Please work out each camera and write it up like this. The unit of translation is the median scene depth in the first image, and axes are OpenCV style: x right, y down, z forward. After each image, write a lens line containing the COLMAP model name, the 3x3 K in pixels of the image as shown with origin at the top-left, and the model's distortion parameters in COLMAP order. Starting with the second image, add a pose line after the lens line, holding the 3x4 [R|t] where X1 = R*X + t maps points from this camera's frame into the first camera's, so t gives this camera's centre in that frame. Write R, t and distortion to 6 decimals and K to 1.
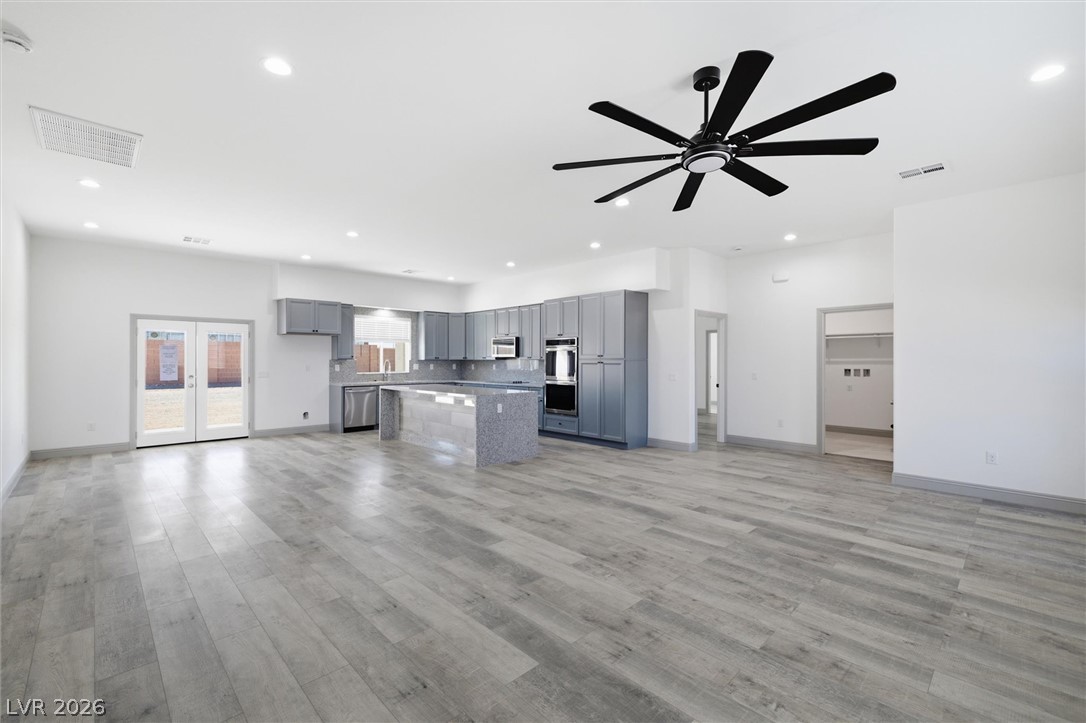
lens RADIAL K [[463.9, 0, 540.4], [0, 463.9, 357.6], [0, 0, 1]] dist [0.002853, 0.000082]
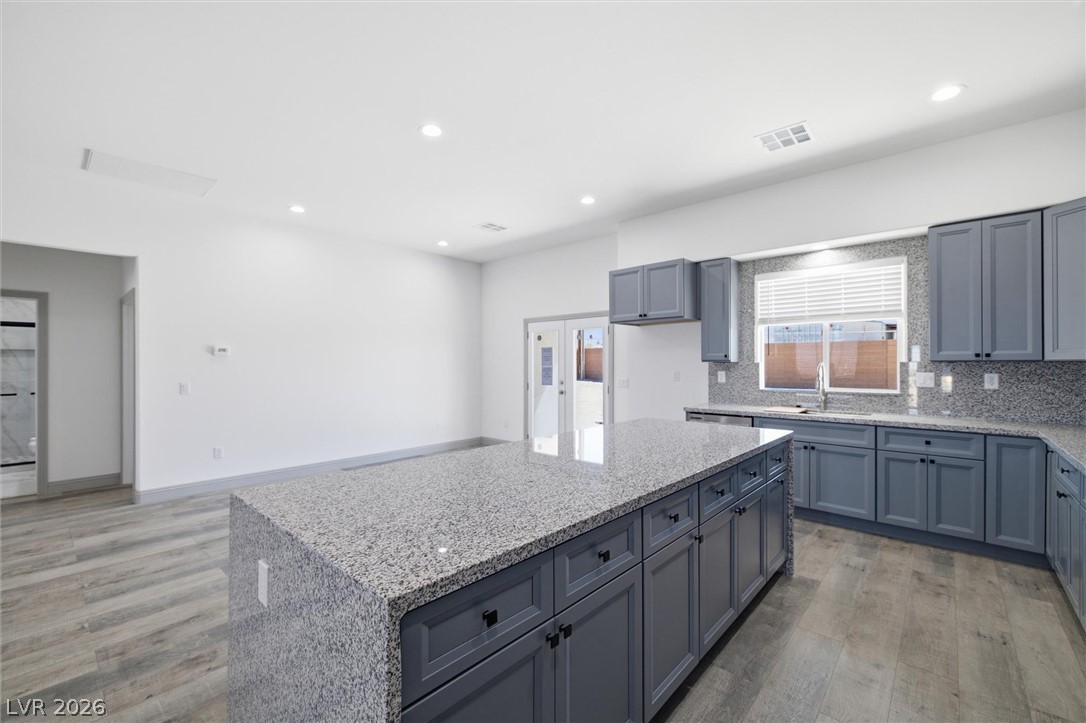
lens RADIAL K [[452.2, 0, 543.8], [0, 452.2, 363.0], [0, 0, 1]] dist [0.002153, -0.000096]
pose [[0.075467, -0.003613, -0.997142, 0.095609], [0.008764, 0.999957, -0.002960, 0.005606], [0.997110, -0.008516, 0.075495, 0.806723]]
